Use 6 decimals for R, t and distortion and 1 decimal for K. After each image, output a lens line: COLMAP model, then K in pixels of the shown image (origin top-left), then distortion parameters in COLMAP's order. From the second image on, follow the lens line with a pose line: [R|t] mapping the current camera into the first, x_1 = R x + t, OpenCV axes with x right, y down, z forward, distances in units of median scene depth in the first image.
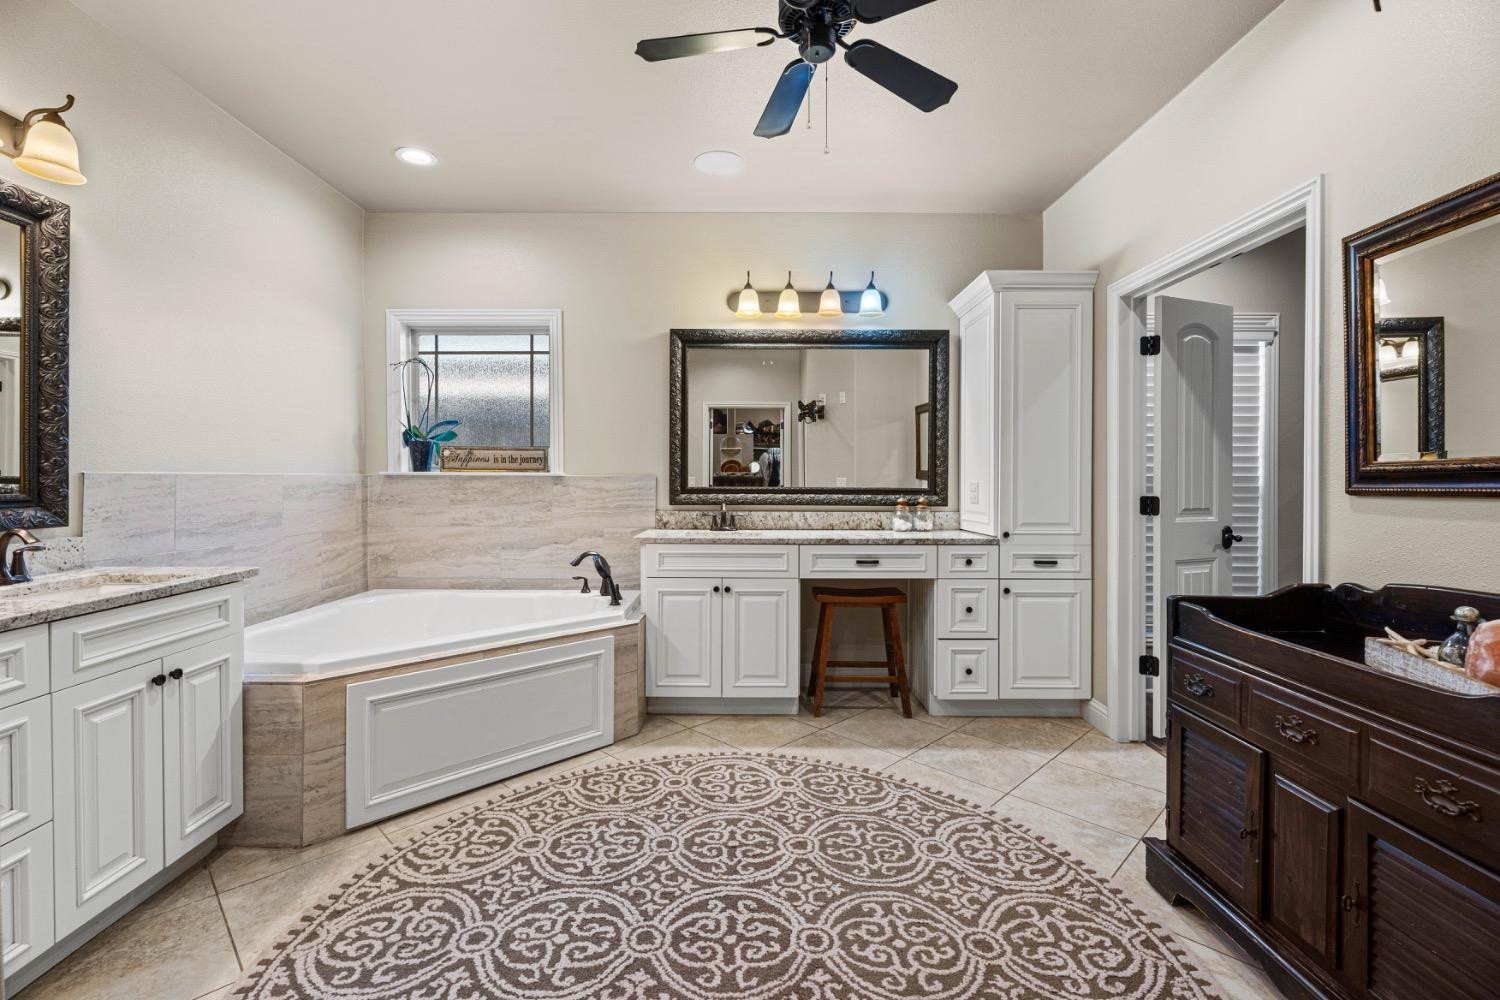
lens RADIAL K [[670.4, 0, 751.4], [0, 670.4, 484.8], [0, 0, 1]] dist [-0.000950, -0.000433]
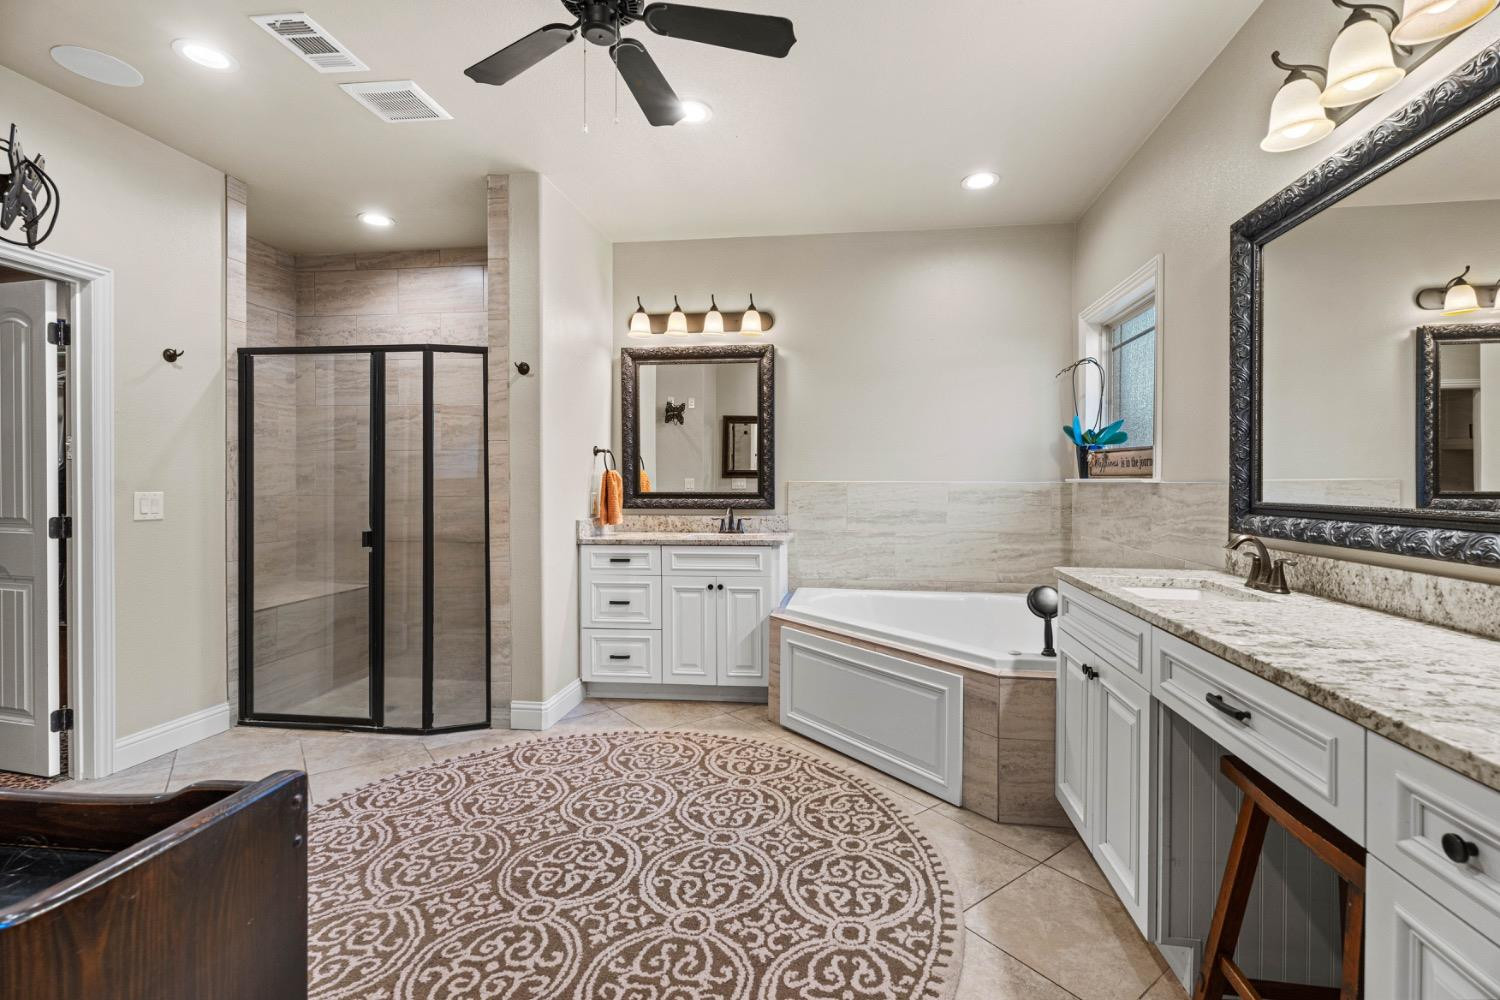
lens RADIAL K [[670.4, 0, 757.8], [0, 670.4, 490.4], [0, 0, 1]] dist [-0.000950, -0.000433]
pose [[-0.144672, 0.007293, -0.989453, 0.870813], [-0.014023, 0.999857, 0.009420, -0.009990], [0.989380, 0.015238, -0.144549, 1.179483]]
